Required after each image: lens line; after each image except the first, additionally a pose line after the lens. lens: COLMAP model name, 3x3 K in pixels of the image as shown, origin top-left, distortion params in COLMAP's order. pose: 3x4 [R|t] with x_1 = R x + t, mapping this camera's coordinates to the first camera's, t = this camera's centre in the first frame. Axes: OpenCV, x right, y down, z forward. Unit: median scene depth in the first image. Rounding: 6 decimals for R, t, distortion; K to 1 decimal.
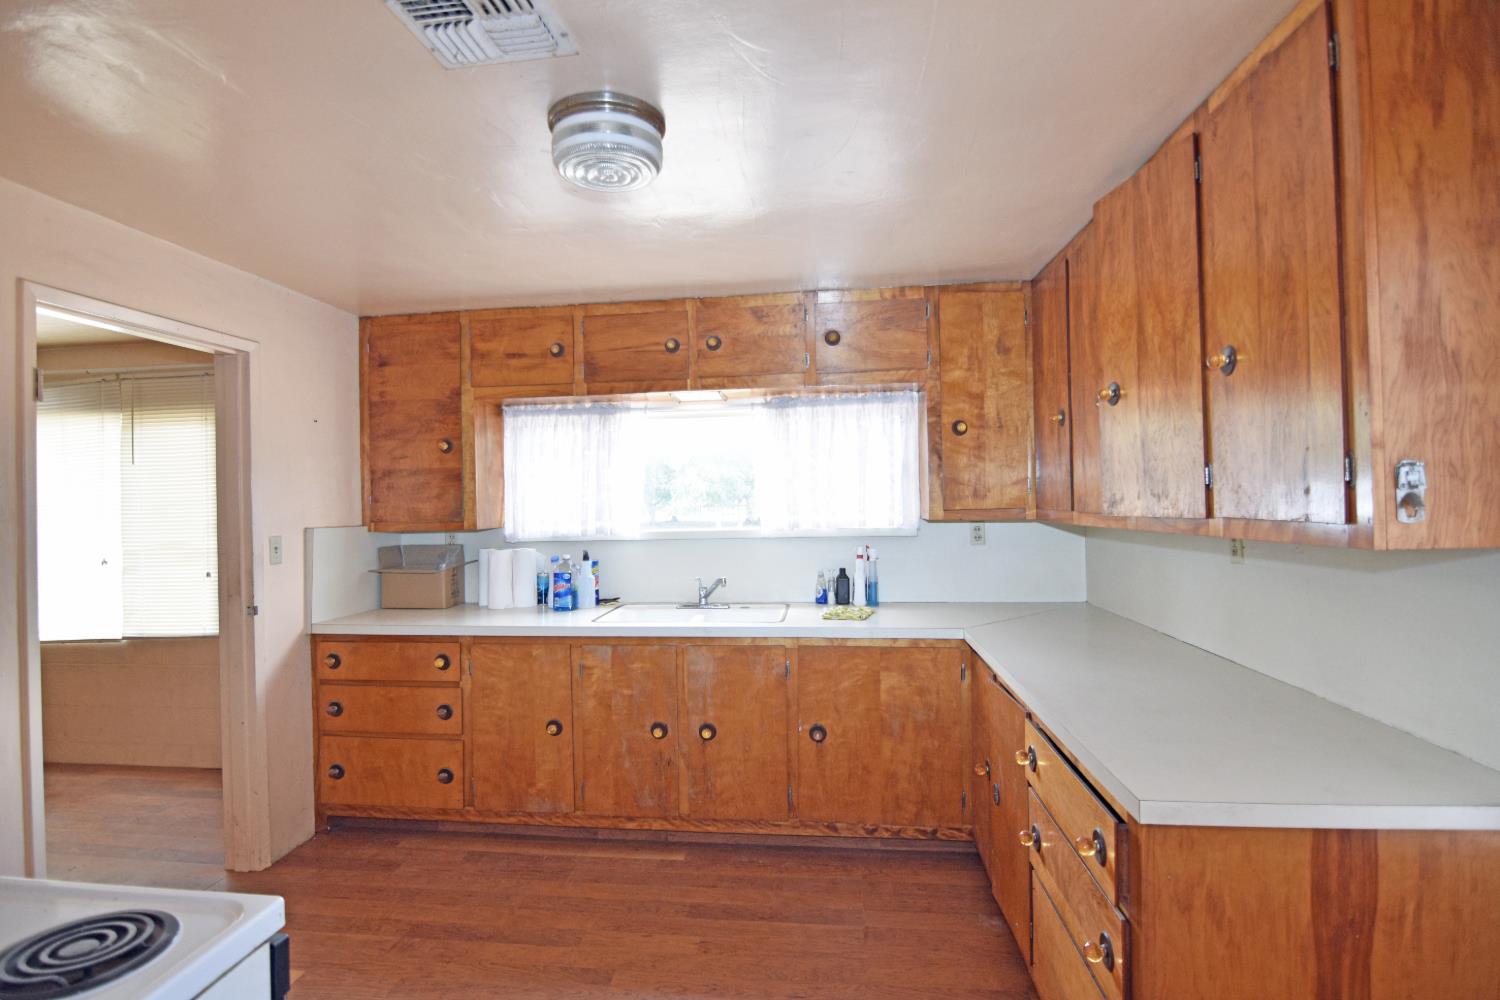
lens RADIAL K [[728.3, 0, 753.4], [0, 728.3, 492.7], [0, 0, 1]] dist [-0.010962, -0.013288]
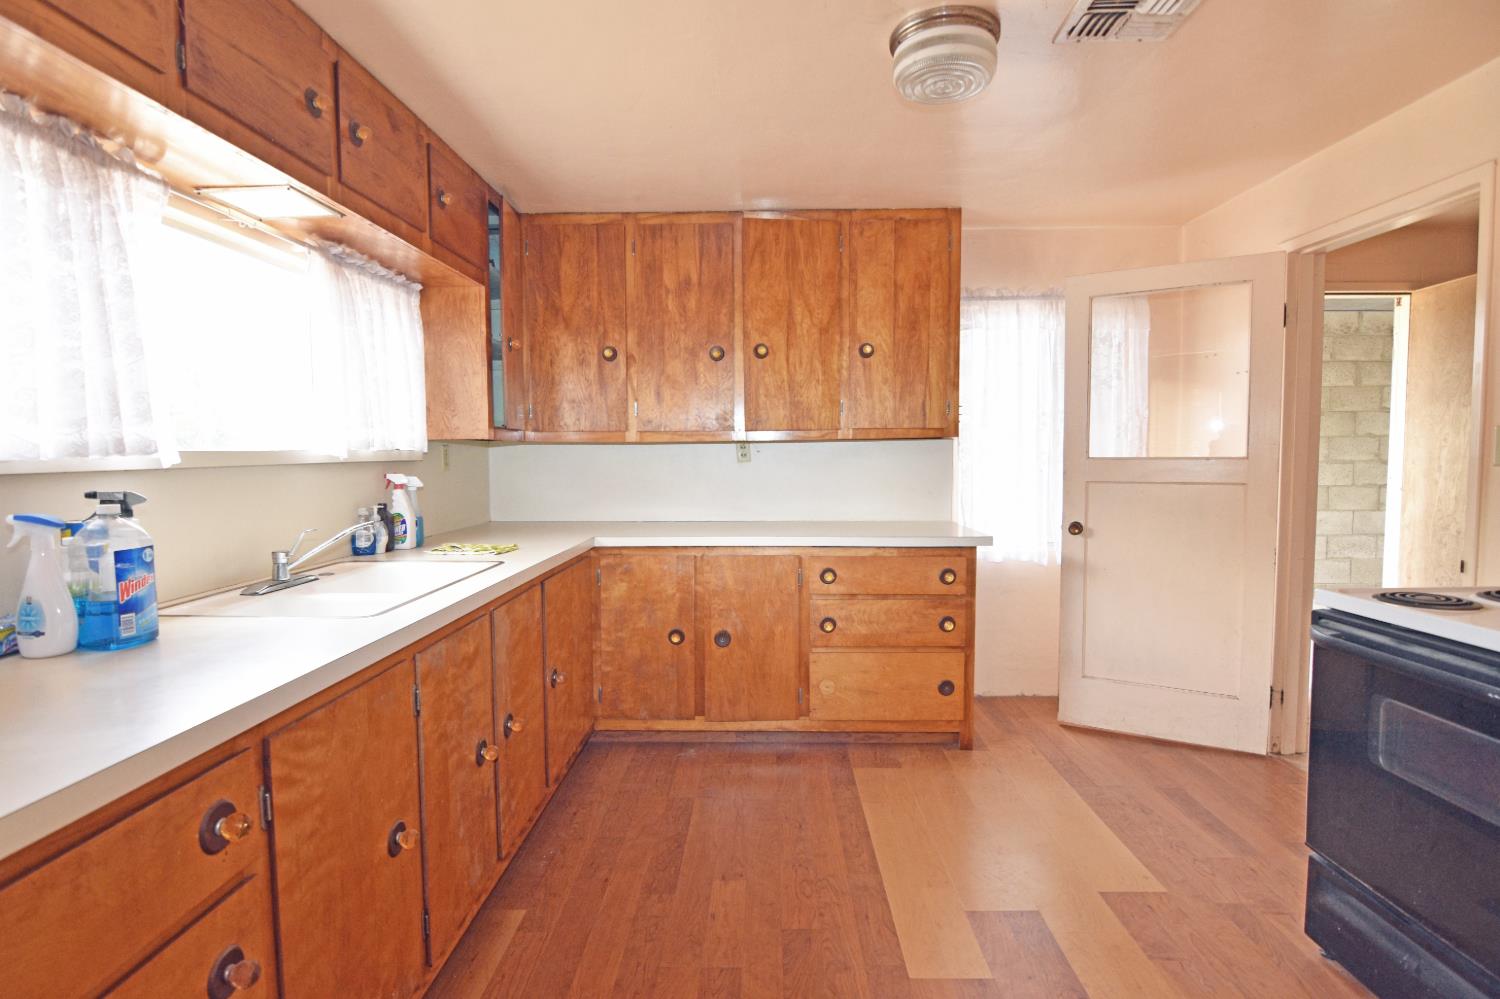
lens RADIAL K [[728.3, 0, 753.4], [0, 728.3, 492.2], [0, 0, 1]] dist [-0.010962, -0.013288]
pose [[-0.055480, -0.036551, 0.997791, -1.465063], [0.002489, 0.999322, 0.036746, 0.147665], [-0.998457, 0.004522, -0.055352, 1.523942]]
